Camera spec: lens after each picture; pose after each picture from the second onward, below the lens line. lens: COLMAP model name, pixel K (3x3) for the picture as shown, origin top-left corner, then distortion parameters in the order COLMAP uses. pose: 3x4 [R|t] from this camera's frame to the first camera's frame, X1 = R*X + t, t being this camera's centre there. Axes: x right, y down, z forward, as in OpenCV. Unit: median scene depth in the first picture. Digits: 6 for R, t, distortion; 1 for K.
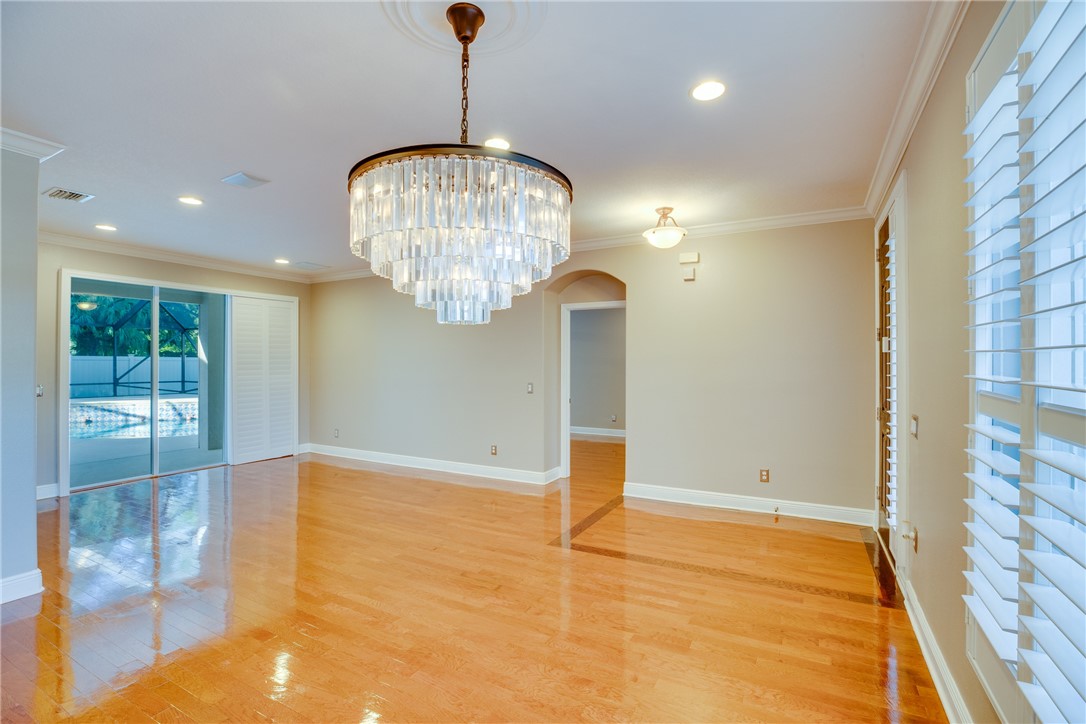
lens RADIAL K [[498.3, 0, 542.5], [0, 498.3, 360.2], [0, 0, 1]] dist [-0.038477, 0.011299]
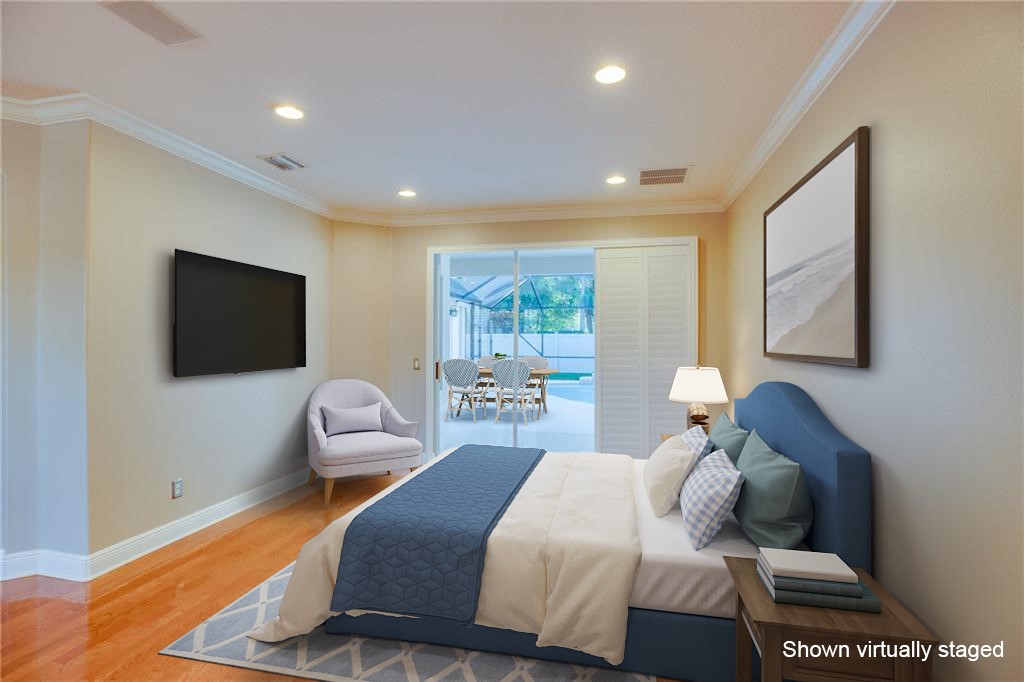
lens RADIAL K [[469.9, 0, 511.2], [0, 469.9, 339.1], [0, 0, 1]] dist [-0.038477, 0.011299]
pose [[0.273335, -0.003214, -0.961913, 0.021201], [0.004200, 0.999989, -0.002148, 0.006783], [0.961910, -0.003452, 0.273346, 0.756732]]
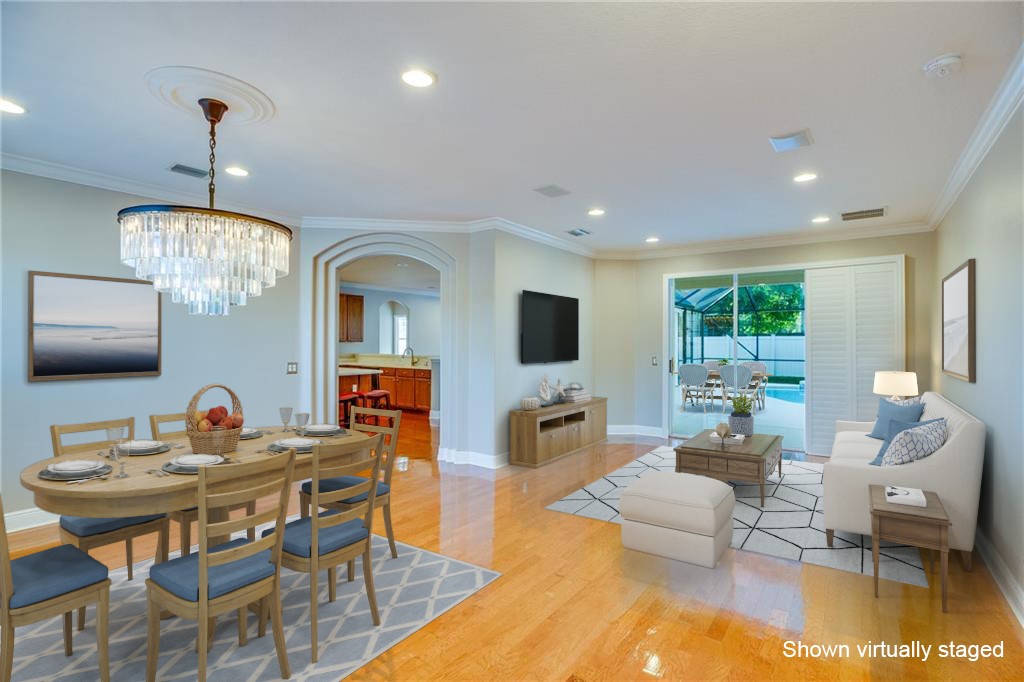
lens RADIAL K [[469.9, 0, 517.2], [0, 469.9, 341.9], [0, 0, 1]] dist [-0.038477, 0.011299]
pose [[-0.131884, -0.003430, -0.991259, 0.331077], [0.004910, 0.999979, -0.004113, 0.006051], [0.991253, -0.005410, -0.131865, 0.642928]]
